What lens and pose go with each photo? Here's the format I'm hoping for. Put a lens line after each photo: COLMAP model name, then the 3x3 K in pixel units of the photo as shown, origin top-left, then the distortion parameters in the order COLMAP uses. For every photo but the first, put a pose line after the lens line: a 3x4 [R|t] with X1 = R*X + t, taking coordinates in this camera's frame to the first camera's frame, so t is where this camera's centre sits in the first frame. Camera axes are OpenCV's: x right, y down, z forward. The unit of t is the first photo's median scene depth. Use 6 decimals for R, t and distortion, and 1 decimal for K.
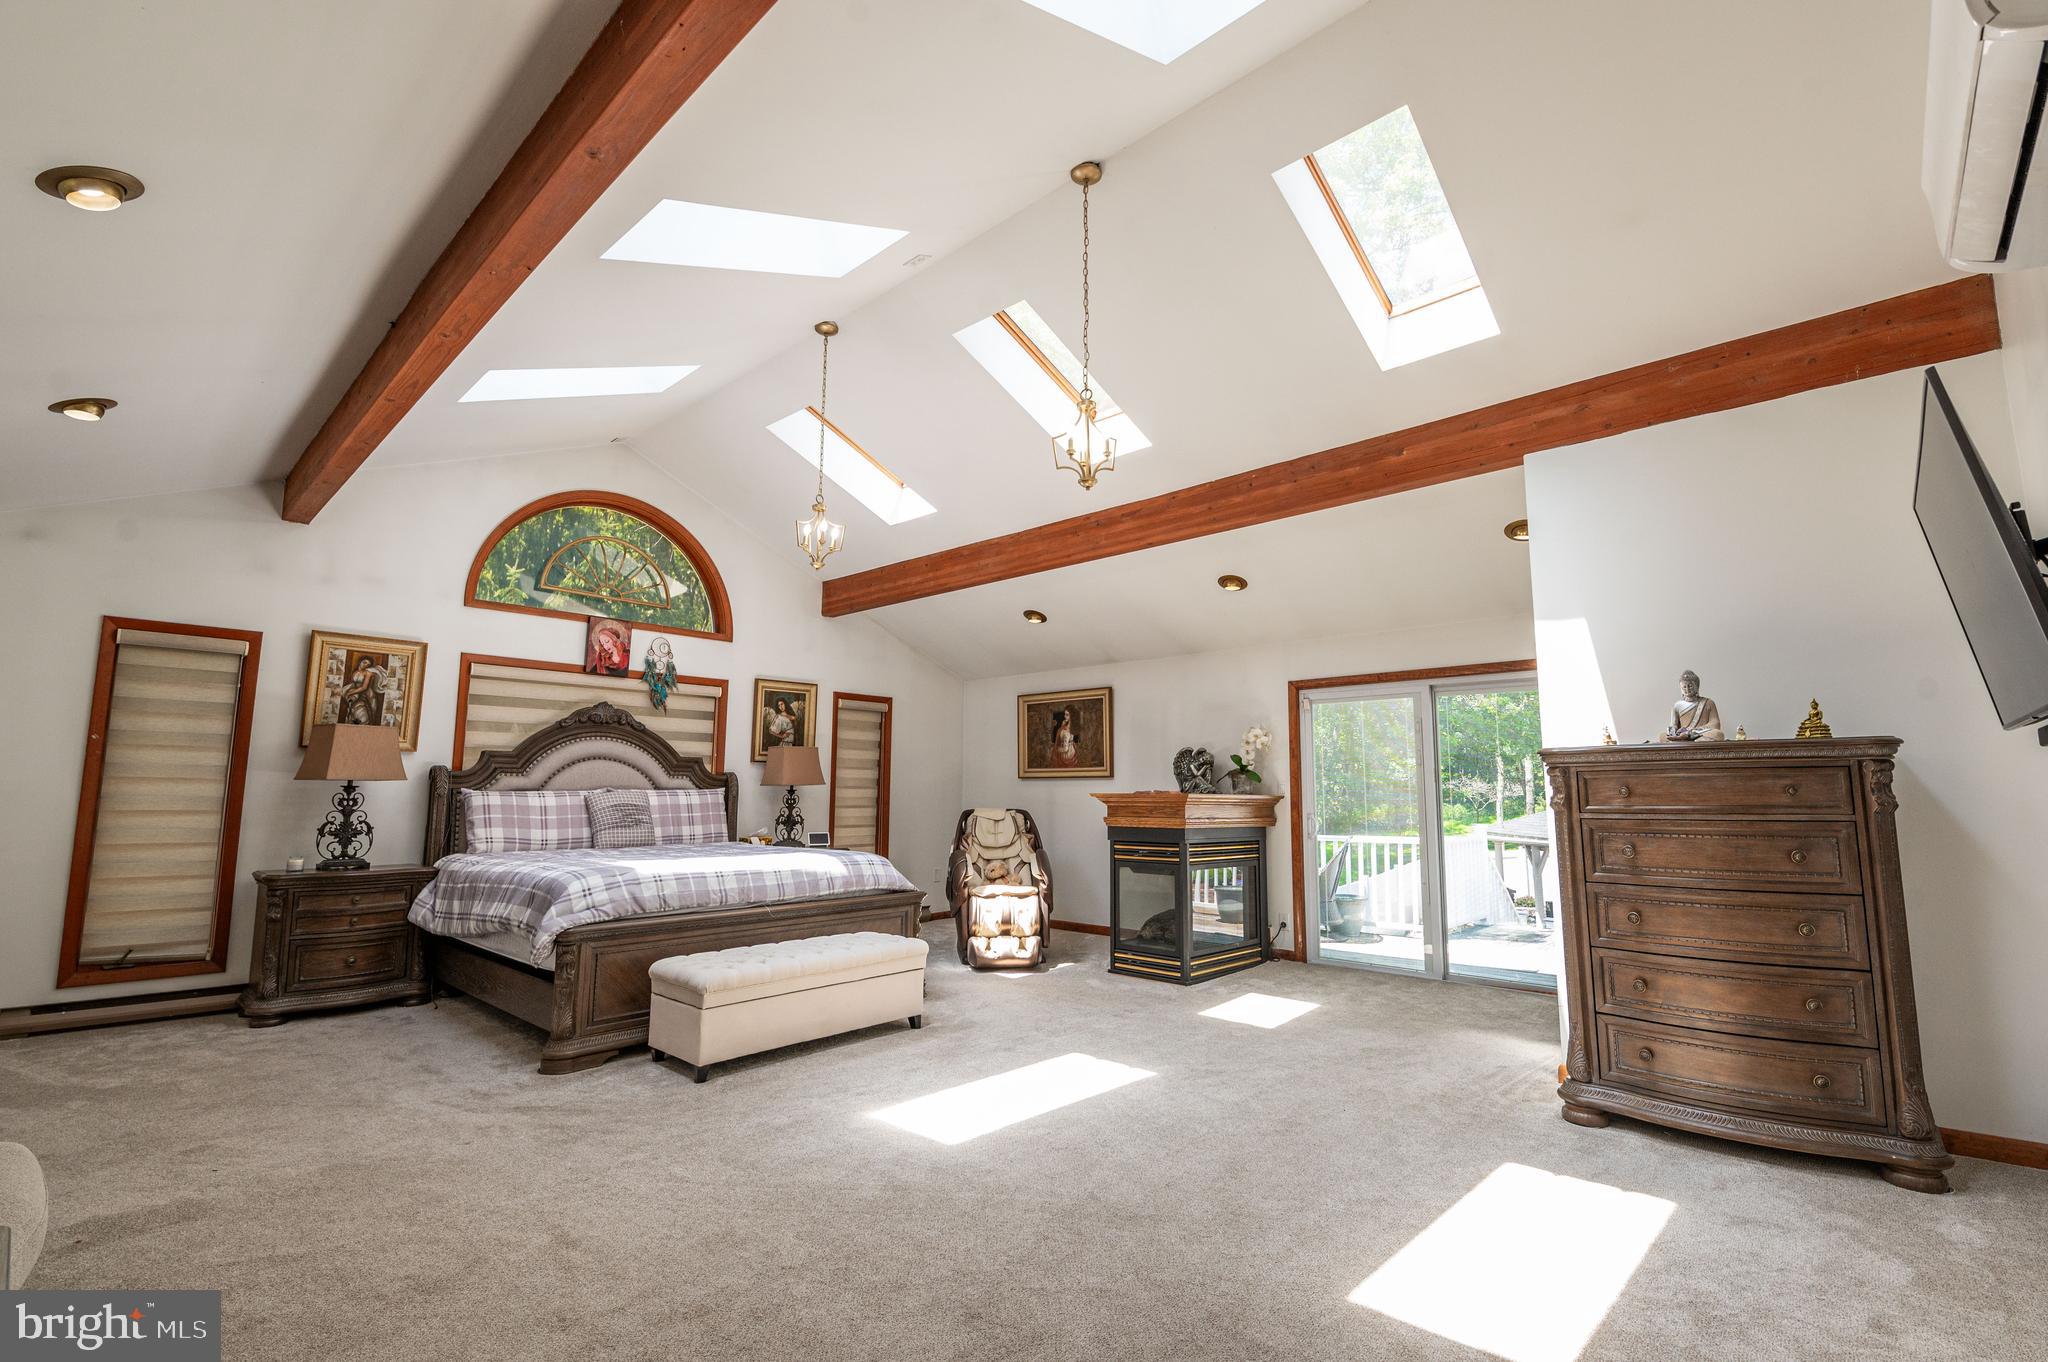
lens RADIAL K [[892.7, 0, 1035.7], [0, 892.7, 676.4], [0, 0, 1]] dist [0.000013, -0.010066]
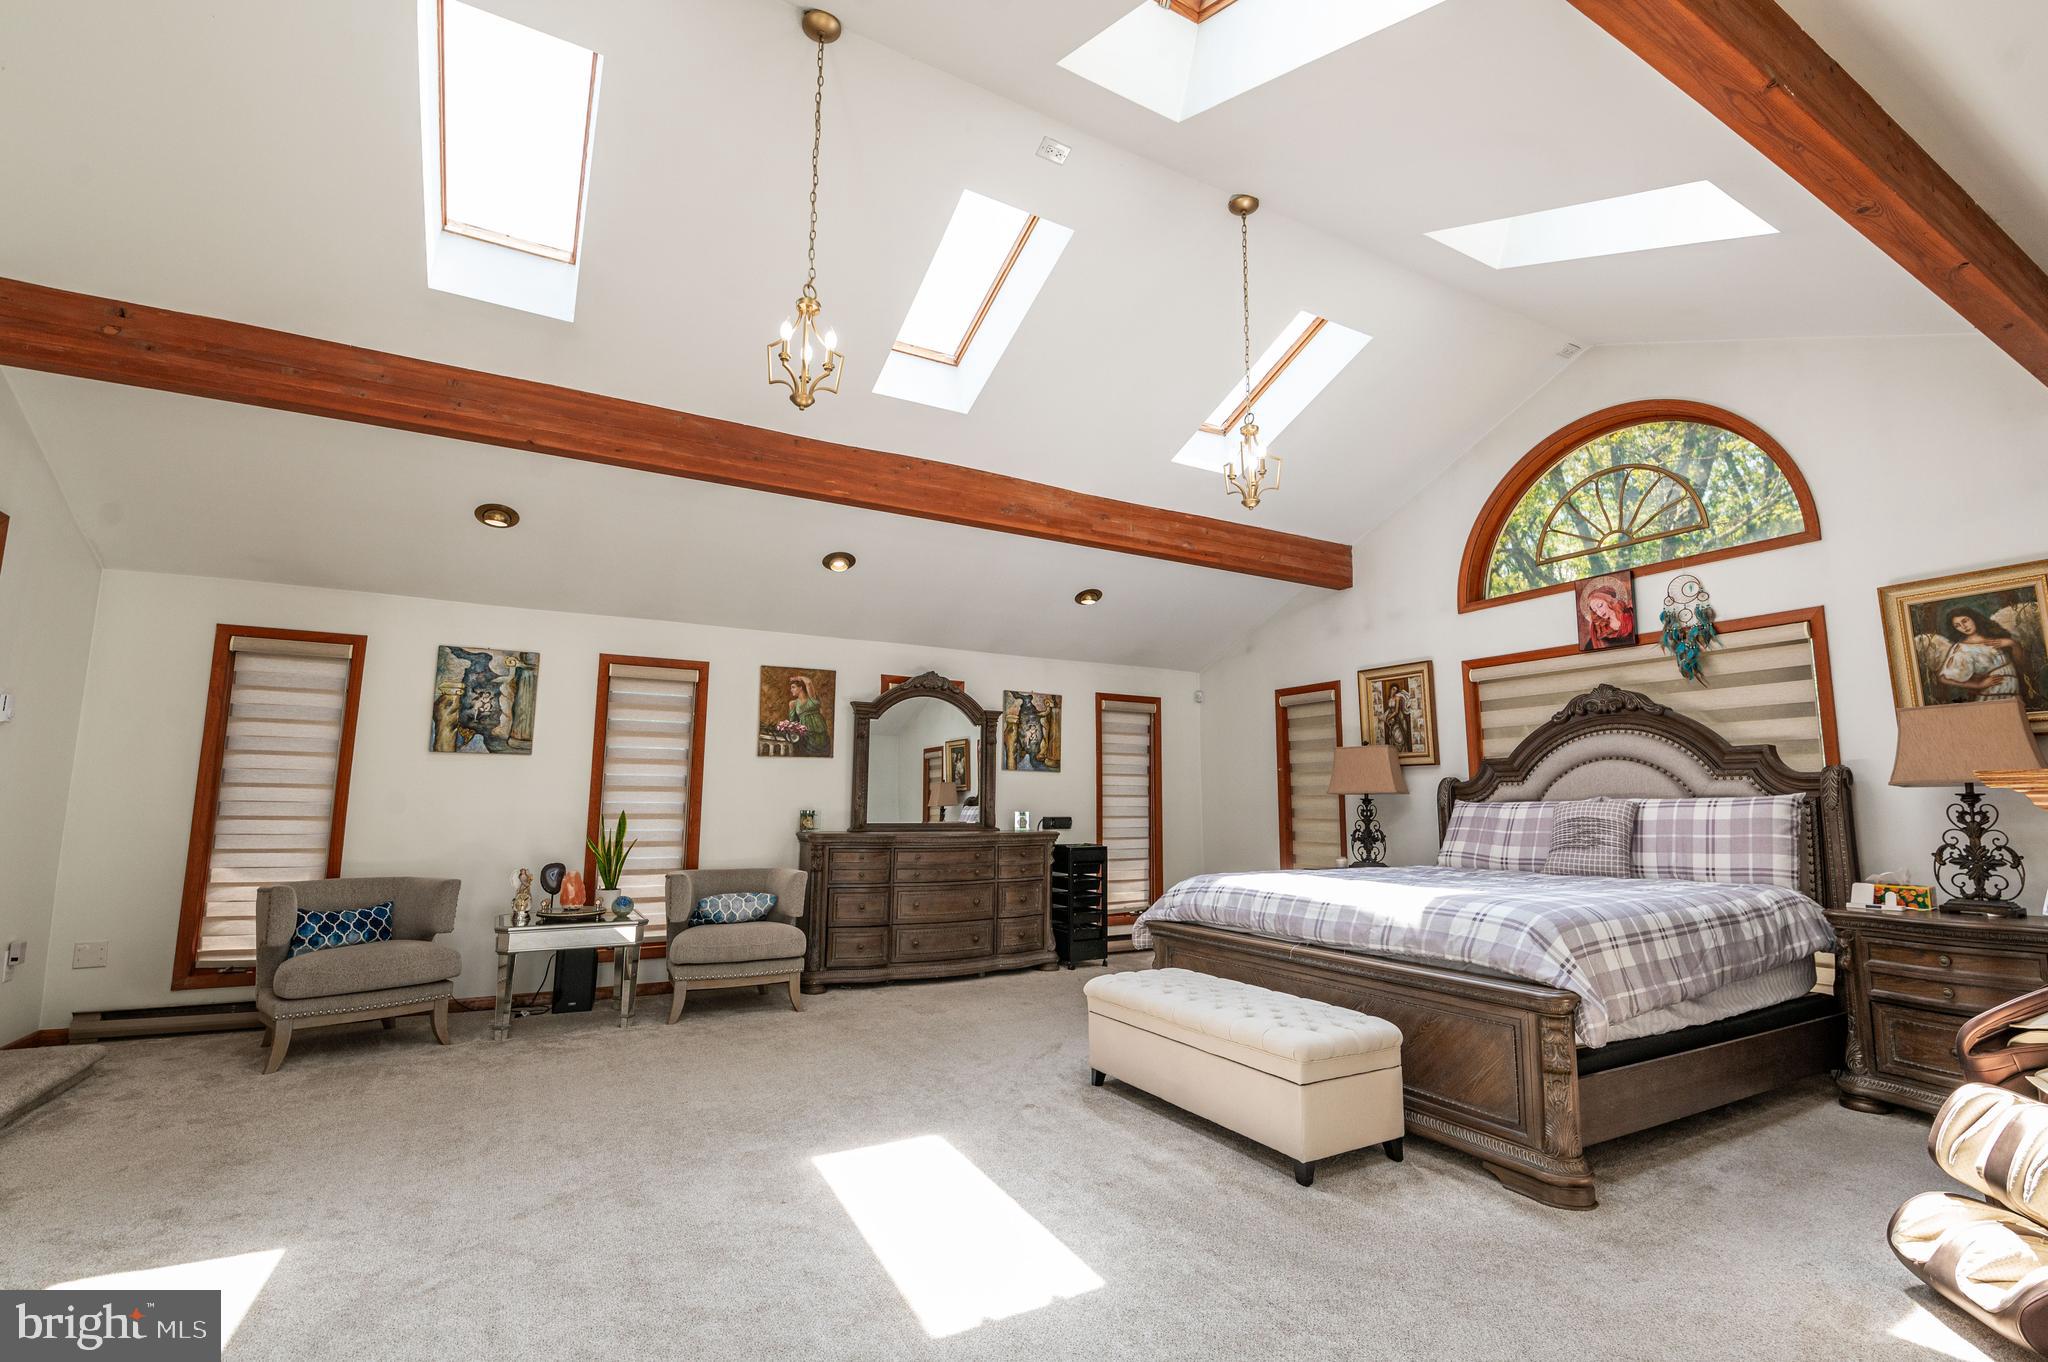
lens RADIAL K [[911.3, 0, 1042.7], [0, 911.3, 679.8], [0, 0, 1]] dist [0.000811, -0.010907]
pose [[-0.307571, -0.138032, -0.941460, 0.414574], [0.118296, 0.976199, -0.181772, 0.114184], [0.944143, -0.167279, -0.283922, 0.801529]]
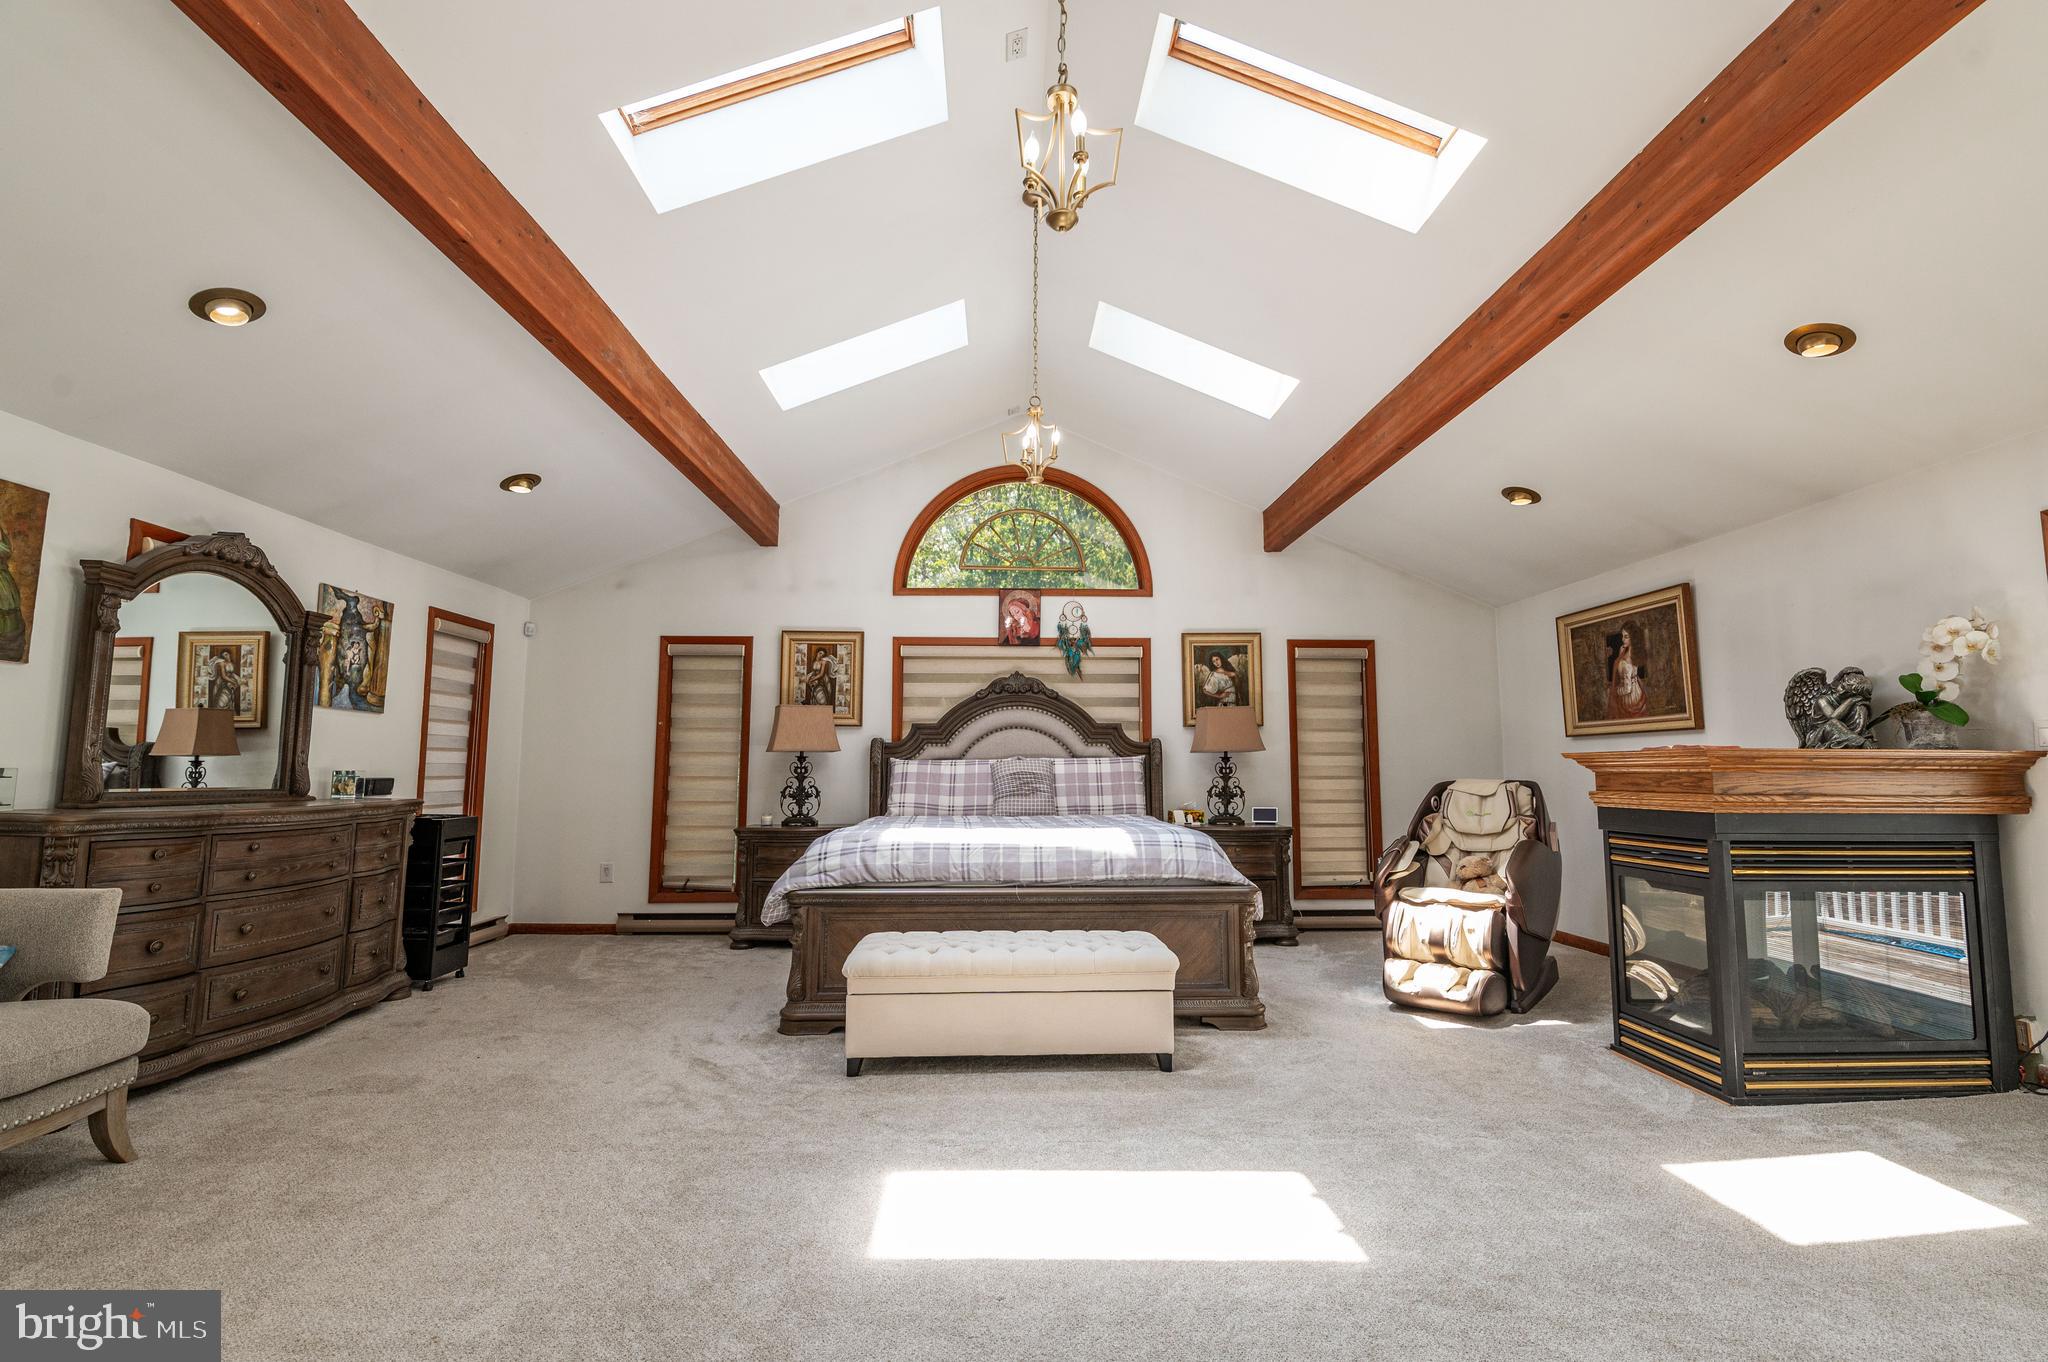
lens RADIAL K [[892.7, 0, 1035.7], [0, 892.7, 676.4], [0, 0, 1]] dist [0.000013, -0.010066]
pose [[0.700682, -0.078790, -0.709110, 0.255040], [0.096106, 0.995249, -0.015620, 0.054054], [0.706971, -0.057205, 0.704925, 0.318710]]
